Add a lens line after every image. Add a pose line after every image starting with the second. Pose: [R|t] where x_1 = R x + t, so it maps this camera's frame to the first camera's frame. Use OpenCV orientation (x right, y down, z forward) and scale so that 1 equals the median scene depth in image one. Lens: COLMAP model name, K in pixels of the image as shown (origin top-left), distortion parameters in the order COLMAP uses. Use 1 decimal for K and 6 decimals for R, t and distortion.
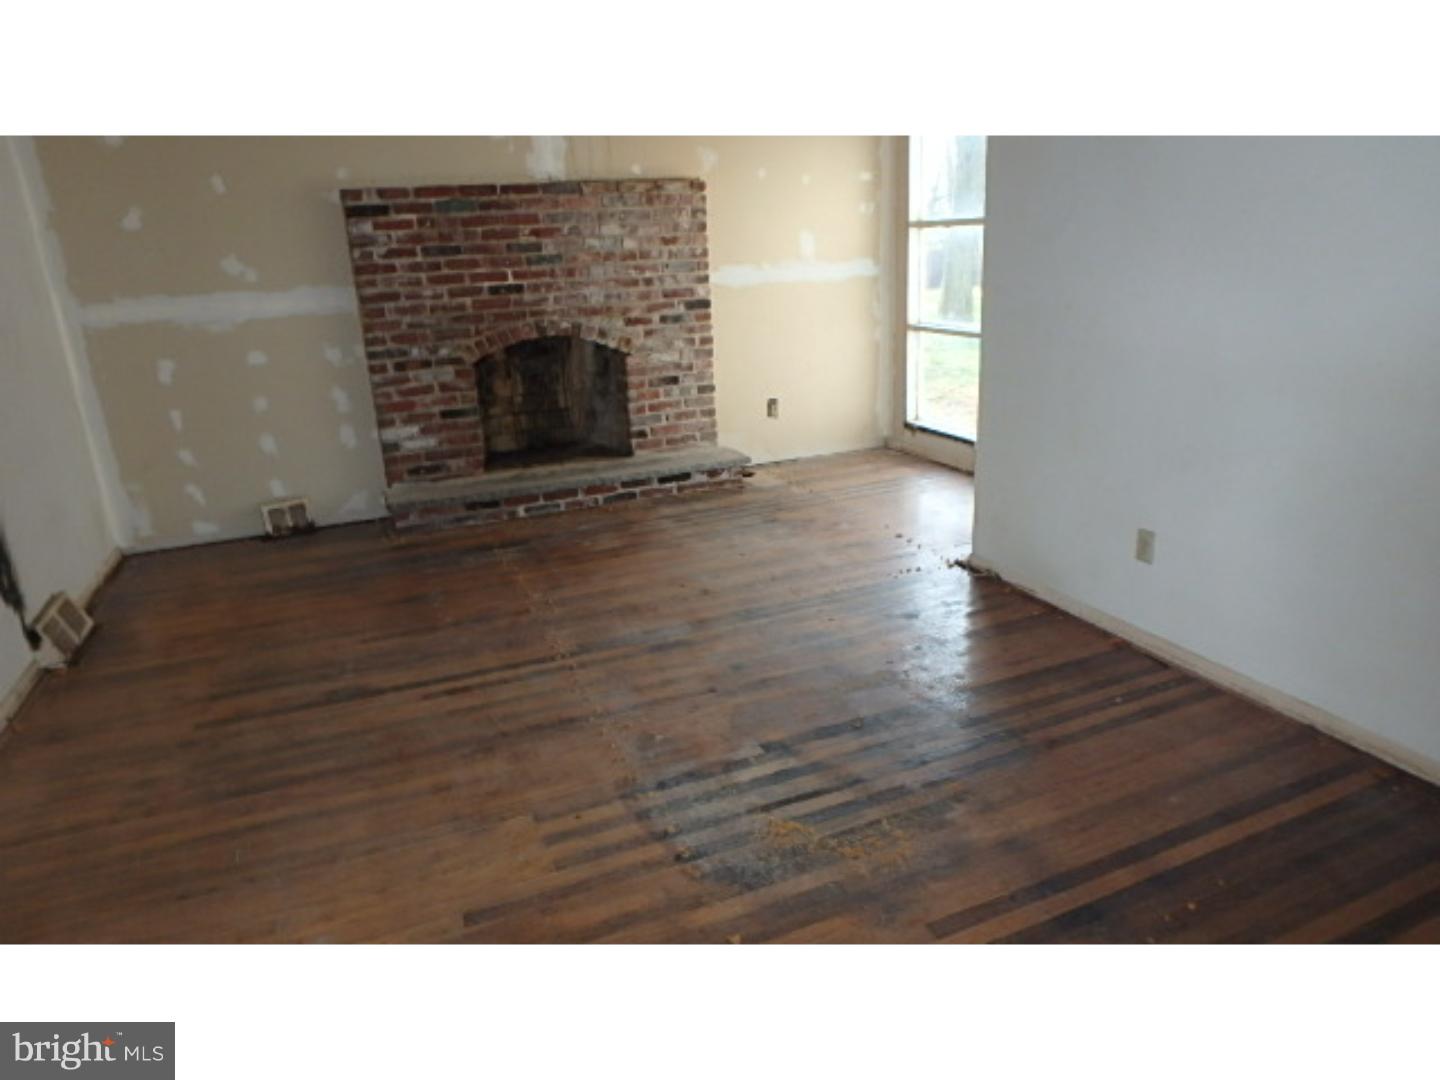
lens RADIAL K [[912.8, 0, 712.0], [0, 912.8, 541.8], [0, 0, 1]] dist [-0.034095, 0.016790]
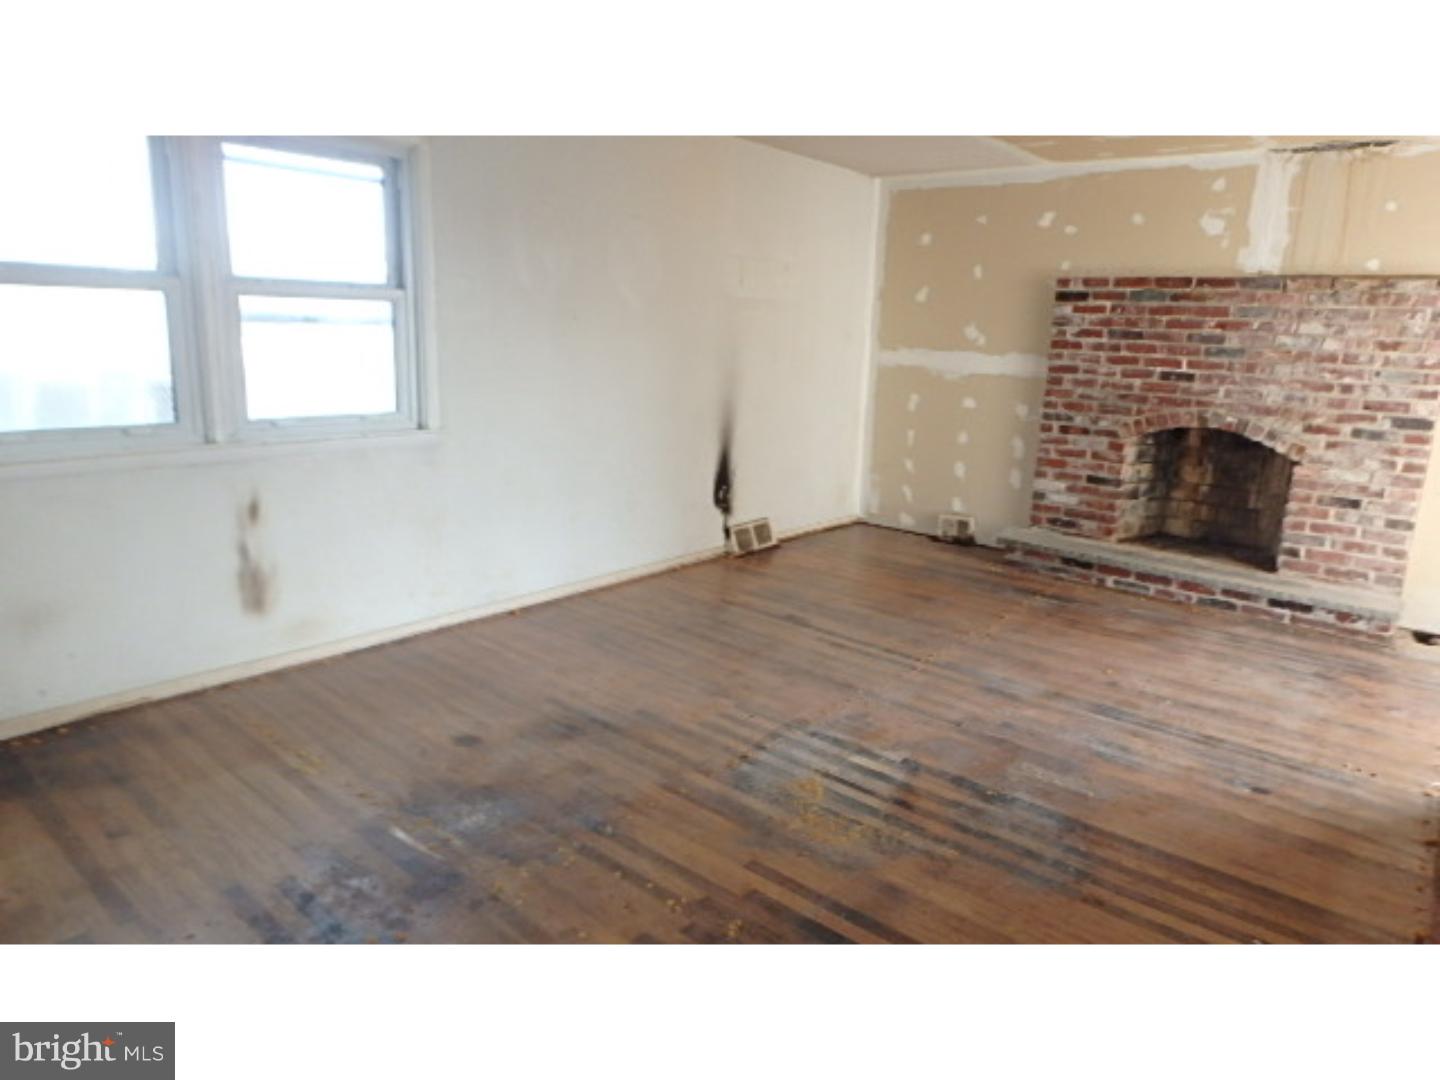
lens RADIAL K [[912.8, 0, 712.0], [0, 912.8, 541.8], [0, 0, 1]] dist [-0.034095, 0.016790]
pose [[0.445917, 0.266886, -0.854359, 0.468610], [-0.333153, 0.935419, 0.118324, -0.047532], [0.830763, 0.231870, 0.506034, 0.084294]]
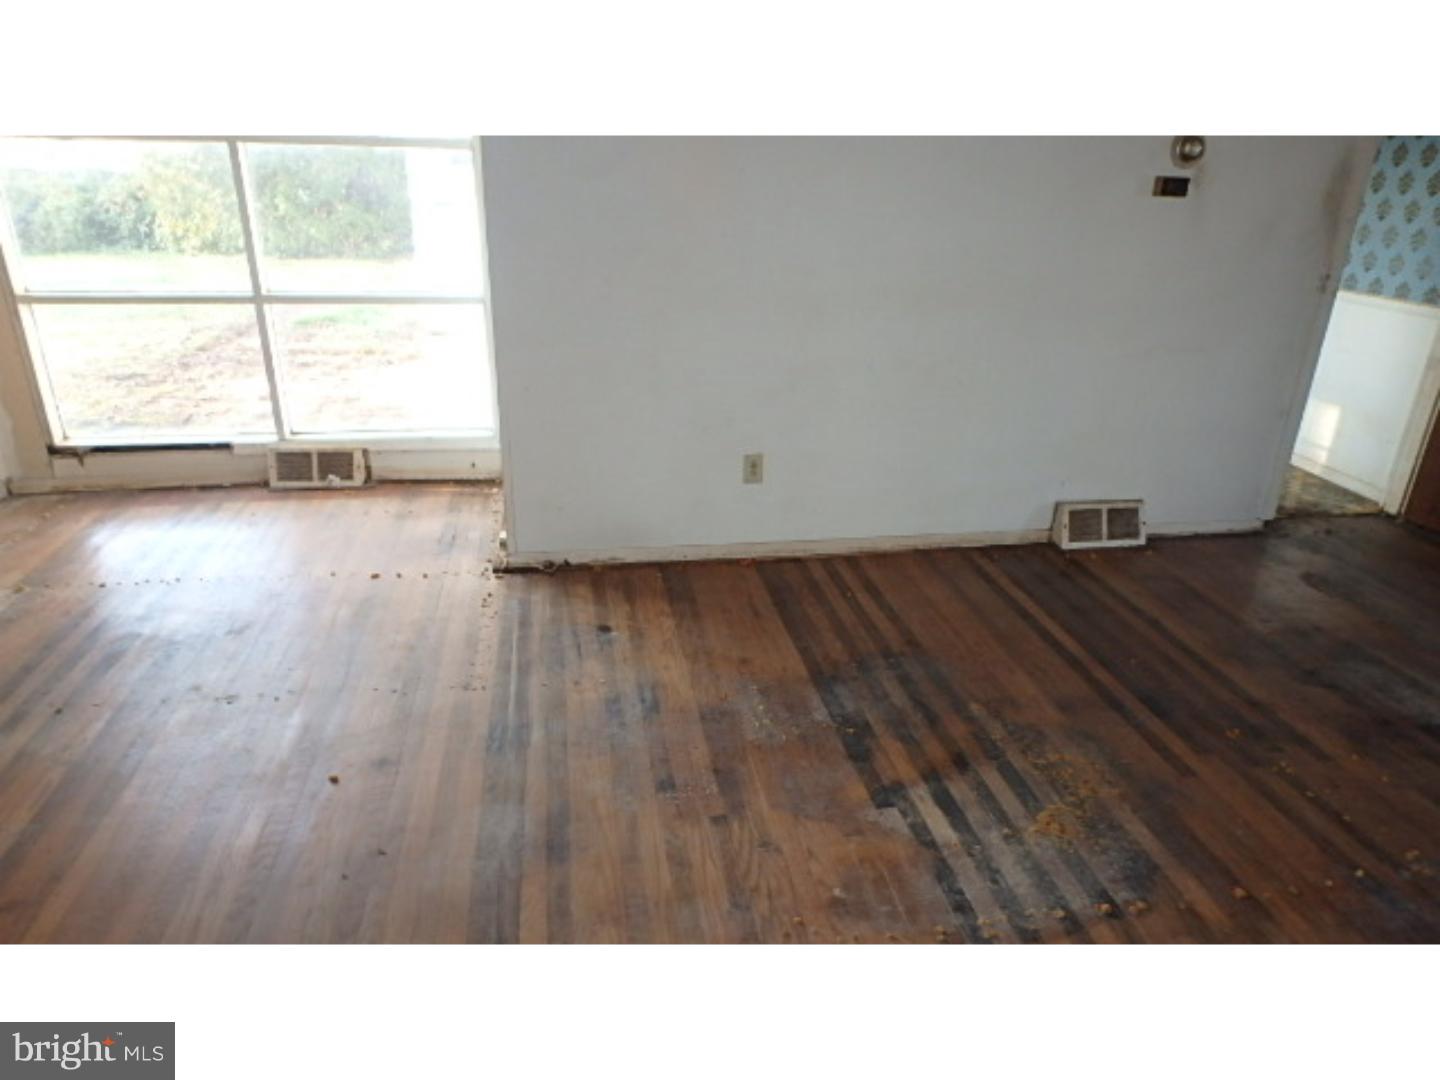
lens RADIAL K [[886.3, 0, 724.9], [0, 886.3, 538.2], [0, 0, 1]] dist [-0.034060, 0.000933]
pose [[0.217378, -0.332287, 0.917787, -0.342903], [0.267295, 0.924593, 0.271442, -0.138395], [-0.938776, 0.186314, 0.289804, 0.470470]]
